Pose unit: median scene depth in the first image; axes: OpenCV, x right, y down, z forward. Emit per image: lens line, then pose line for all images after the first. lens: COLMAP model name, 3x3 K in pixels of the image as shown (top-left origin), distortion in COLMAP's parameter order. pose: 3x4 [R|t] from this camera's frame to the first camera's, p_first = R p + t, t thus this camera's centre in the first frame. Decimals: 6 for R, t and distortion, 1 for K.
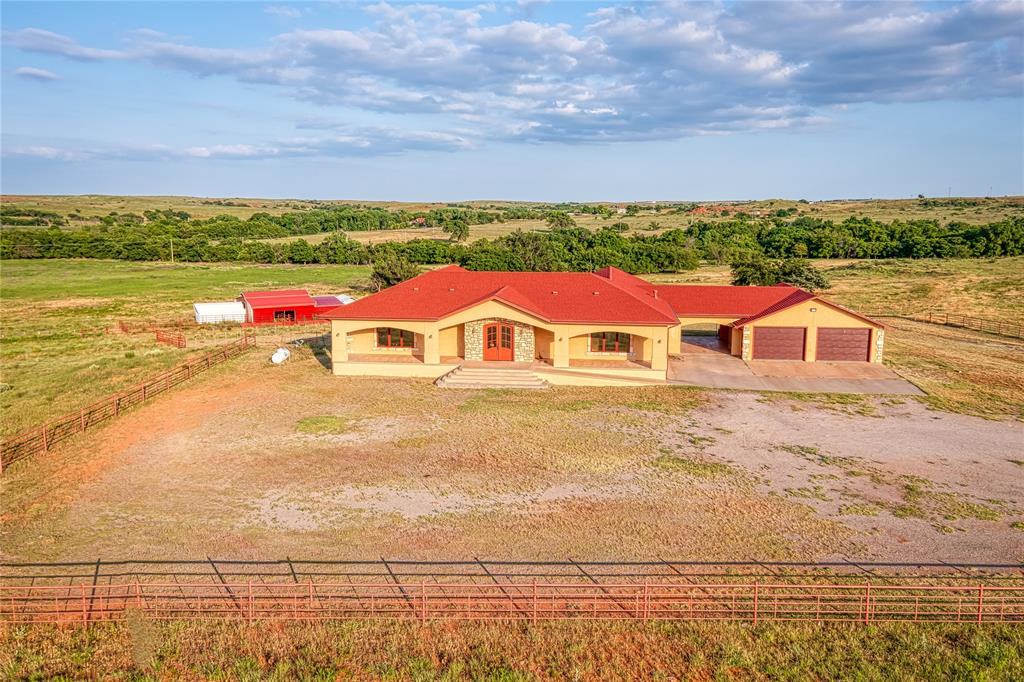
lens RADIAL K [[830.3, 0, 512.0], [0, 830.3, 341.0], [0, 0, 1]] dist [-0.000863, 0.066304]
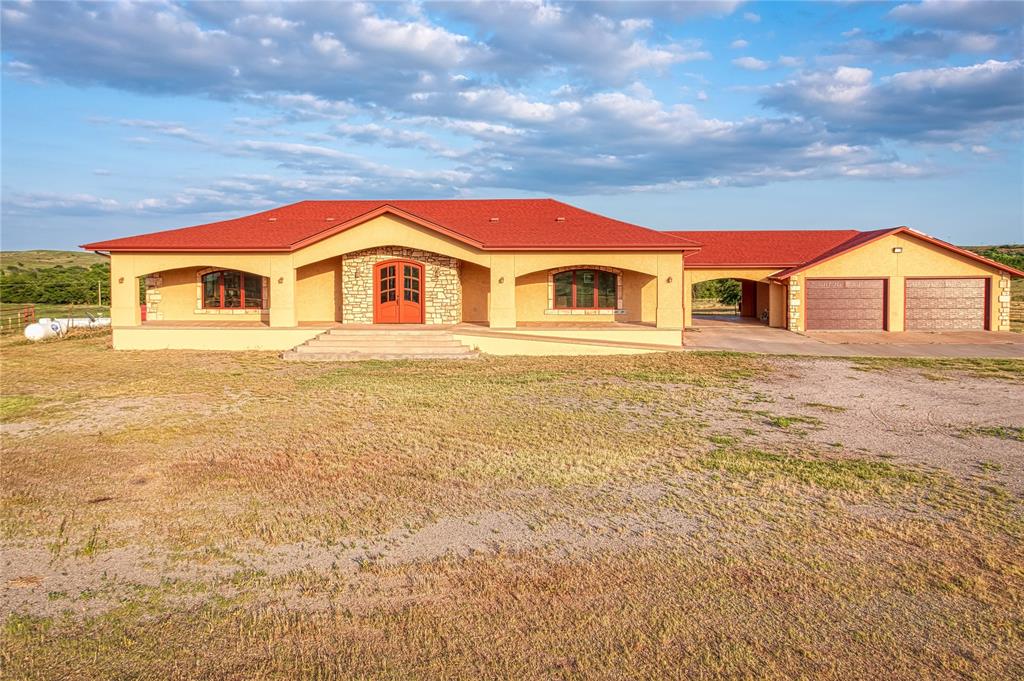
lens RADIAL K [[836.7, 0, 516.4], [0, 836.7, 280.5], [0, 0, 1]] dist [0.000518, 0.065354]
pose [[0.998979, -0.007058, 0.044611, 0.038644], [0.013263, 0.990012, -0.140355, 0.073692], [-0.043175, 0.140803, 0.989096, 0.373472]]
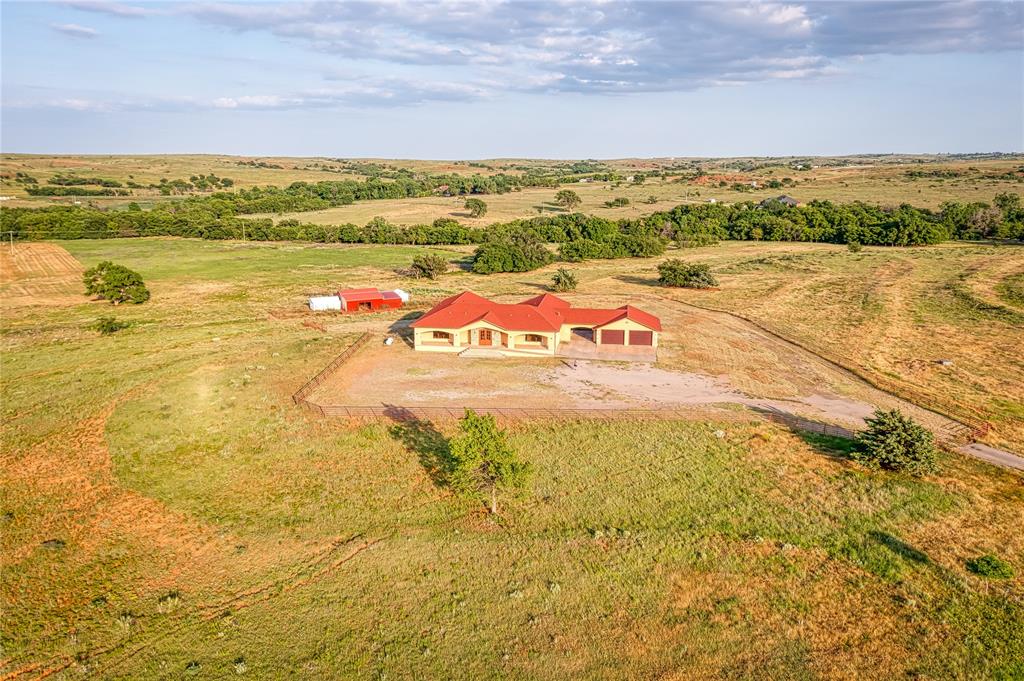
lens RADIAL K [[830.3, 0, 512.0], [0, 830.3, 340.5], [0, 0, 1]] dist [-0.000863, 0.066304]
pose [[0.999638, 0.007119, -0.025949, 0.112063], [-0.005609, 0.998312, 0.057814, -0.117492], [0.026316, -0.057647, 0.997990, -1.250648]]
